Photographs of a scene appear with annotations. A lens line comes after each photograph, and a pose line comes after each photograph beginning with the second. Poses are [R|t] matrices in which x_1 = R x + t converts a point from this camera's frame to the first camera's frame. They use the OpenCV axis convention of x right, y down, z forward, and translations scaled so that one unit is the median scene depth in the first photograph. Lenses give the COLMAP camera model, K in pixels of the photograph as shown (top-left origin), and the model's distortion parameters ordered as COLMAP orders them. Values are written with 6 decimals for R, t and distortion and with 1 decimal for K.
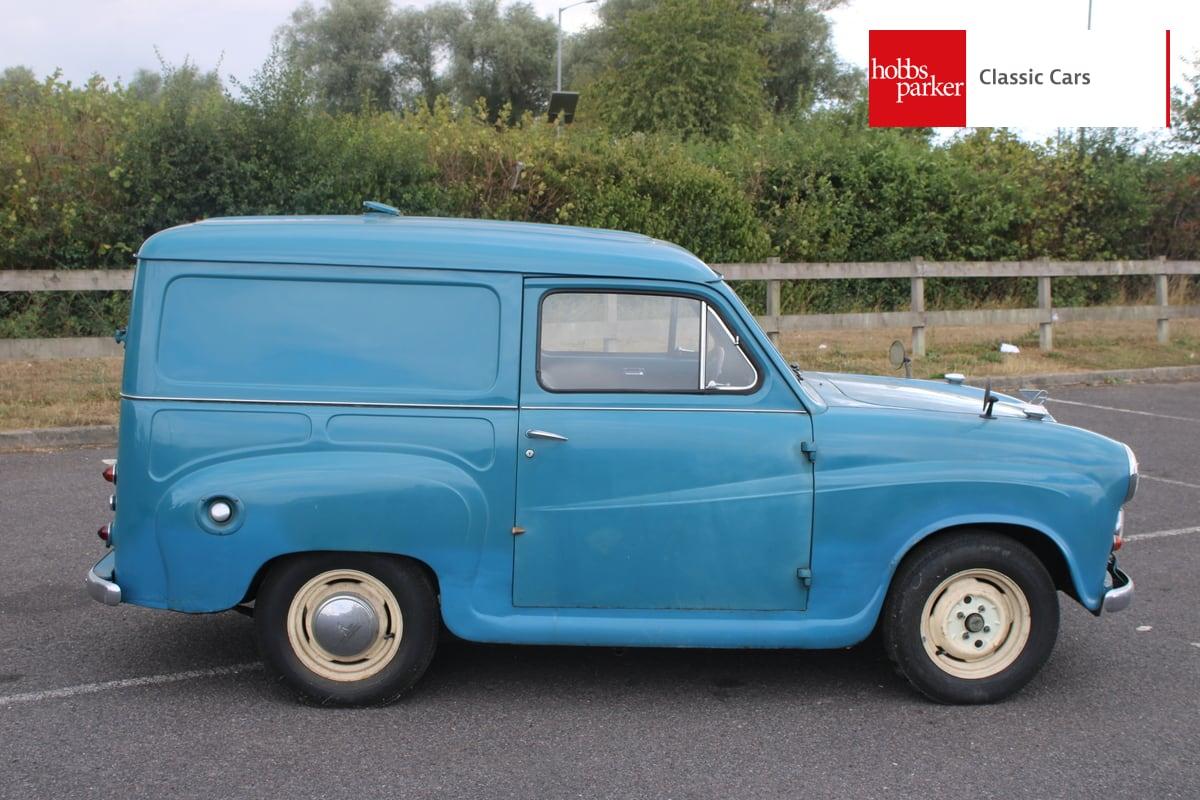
lens RADIAL K [[1540.3, 0, 585.3], [0, 1540.3, 399.8], [0, 0, 1]] dist [-0.034254, 0.017217]
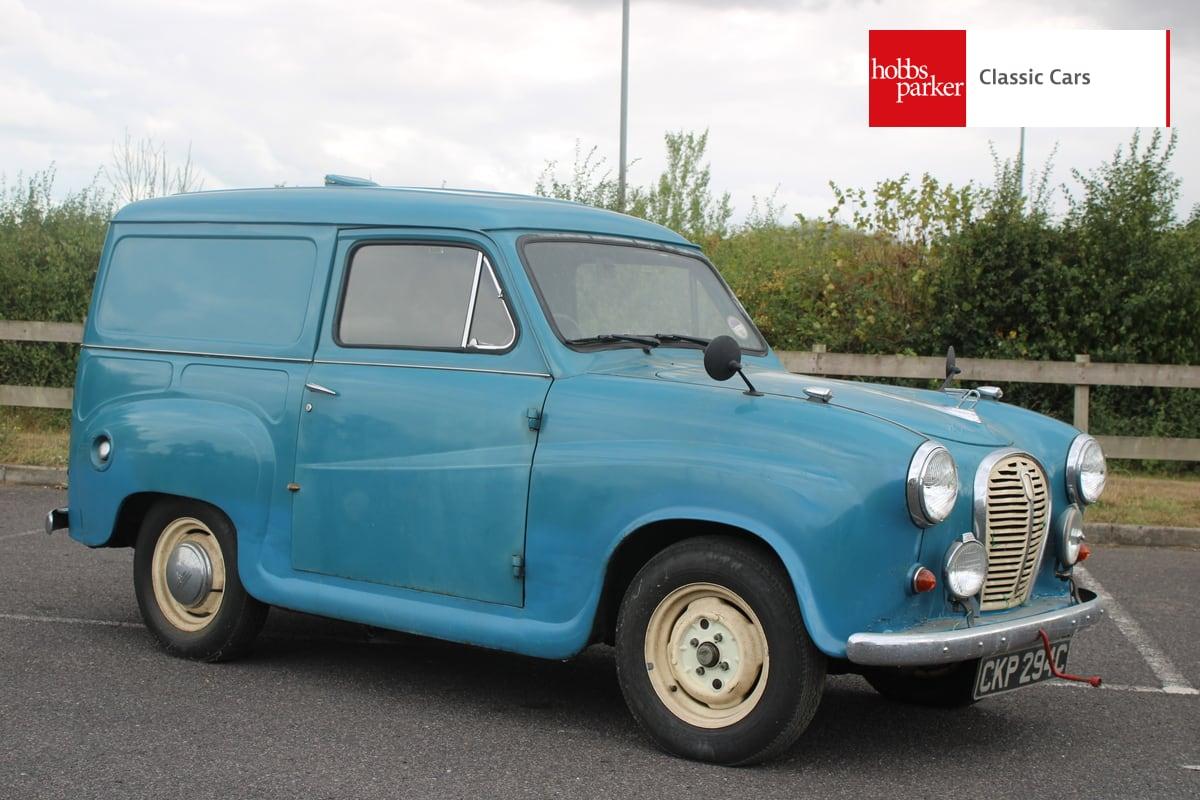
lens RADIAL K [[1783.5, 0, 600.0], [0, 1783.5, 400.0], [0, 0, 1]] dist [0.007821, 0.085354]
pose [[0.760341, 0.031642, -0.648753, 0.799442], [-0.108111, 0.991045, -0.078370, 0.094791], [0.640463, 0.129725, 0.756953, 0.266129]]
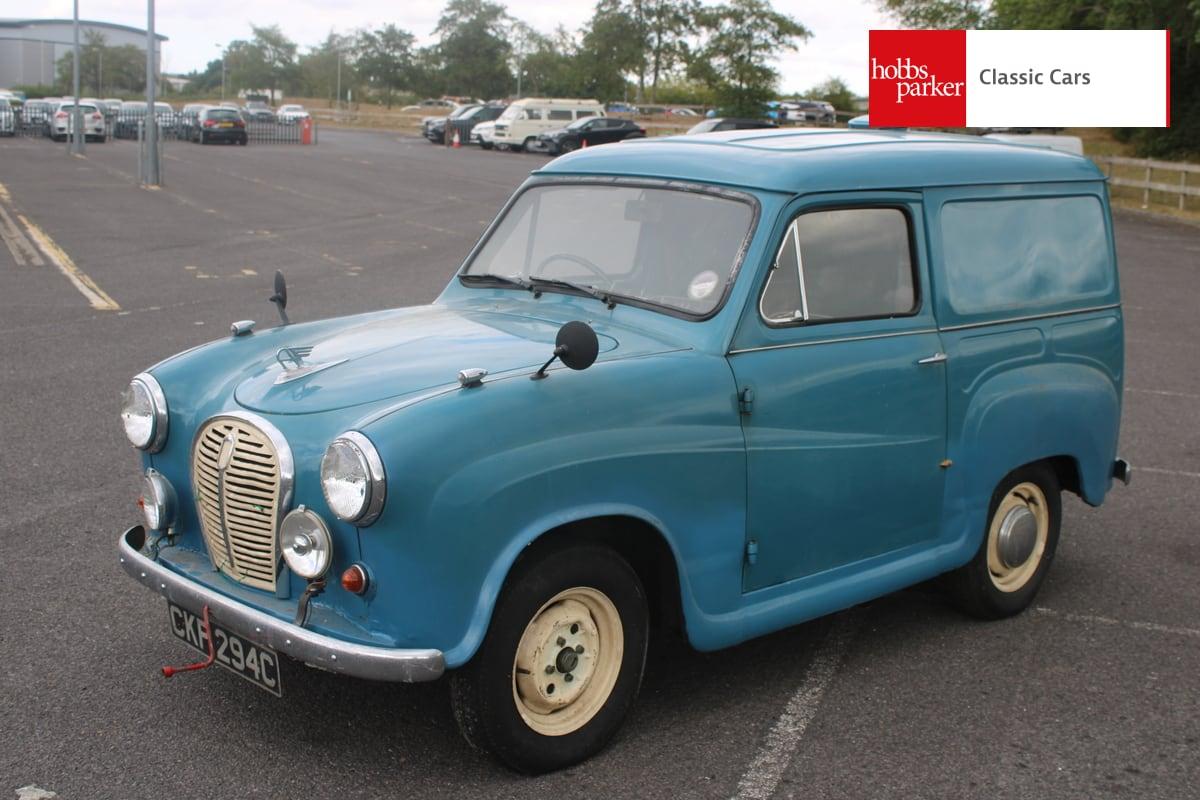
lens RADIAL K [[1591.0, 0, 600.0], [0, 1591.0, 400.0], [0, 0, 1]] dist [0.015504, 0.058894]
pose [[-0.741949, 0.069064, -0.666890, 0.741409], [-0.142488, 0.955715, 0.257501, -0.201961], [0.655140, 0.286076, -0.699251, 1.750365]]
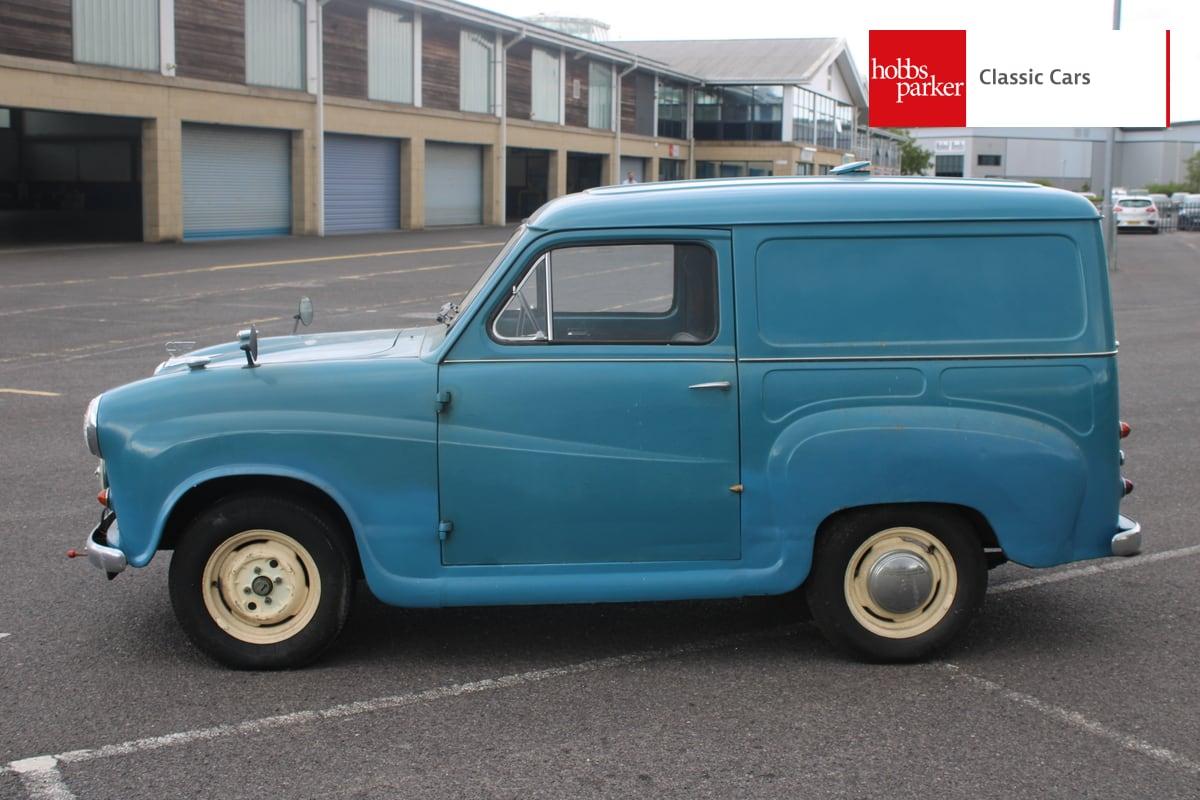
lens RADIAL K [[1540.3, 0, 585.3], [0, 1540.3, 399.8], [0, 0, 1]] dist [-0.034254, 0.017217]
pose [[-0.999422, -0.020207, -0.027335, 0.069997], [-0.026771, 0.963432, 0.266612, -0.257033], [0.020948, 0.267190, -0.963416, 2.143248]]
